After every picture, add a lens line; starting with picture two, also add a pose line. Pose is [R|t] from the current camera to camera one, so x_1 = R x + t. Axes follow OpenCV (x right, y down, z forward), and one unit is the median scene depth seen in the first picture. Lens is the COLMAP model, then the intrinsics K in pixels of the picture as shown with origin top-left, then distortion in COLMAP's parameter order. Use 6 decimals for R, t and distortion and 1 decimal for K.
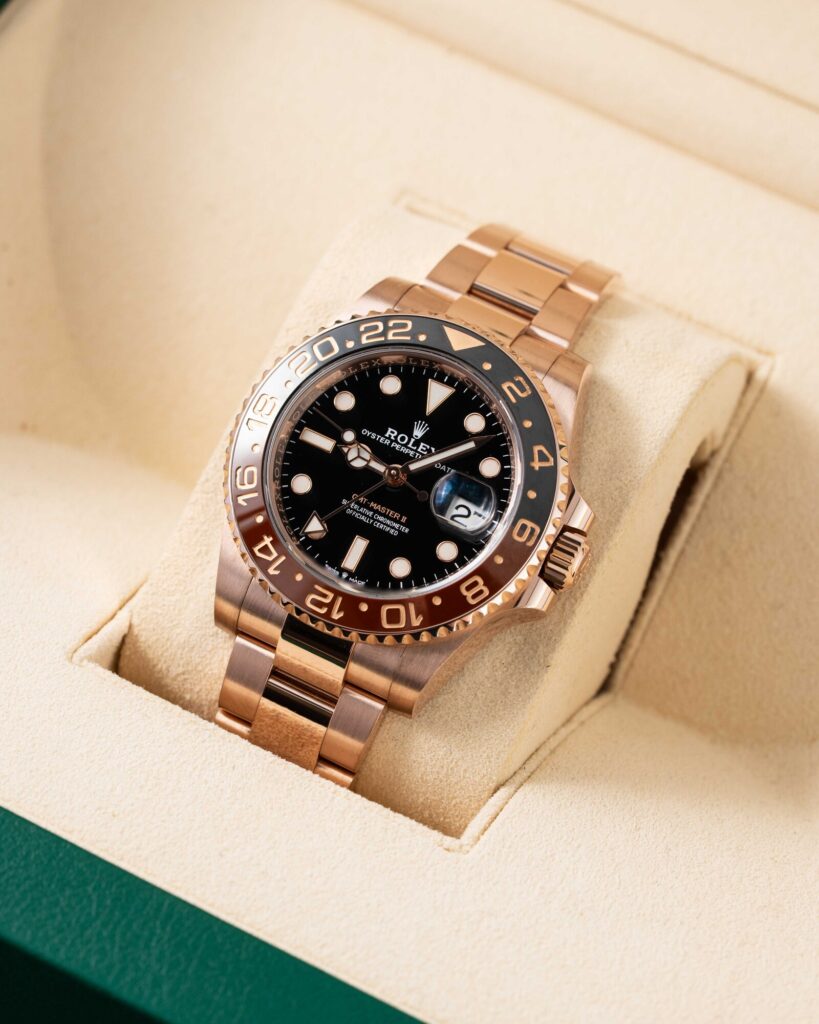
lens RADIAL K [[3768.8, 0, 409.5], [0, 3768.8, 512.0], [0, 0, 1]] dist [-0.068052, -0.007168]
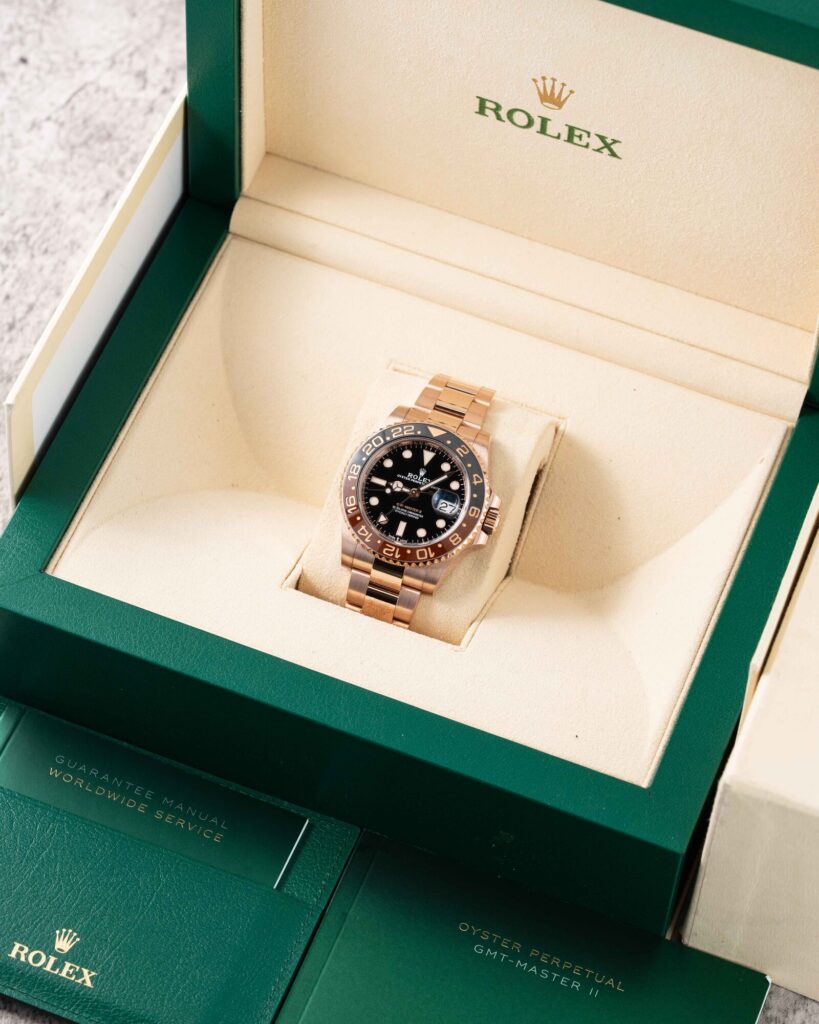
lens RADIAL K [[3768.8, 0, 409.5], [0, 3768.8, 512.0], [0, 0, 1]] dist [-0.068052, -0.007168]
pose [[0.989820, -0.107324, 0.093472, -0.223286], [0.104127, 0.993820, 0.038456, -0.087170], [-0.097022, -0.028332, 0.994879, -1.295330]]
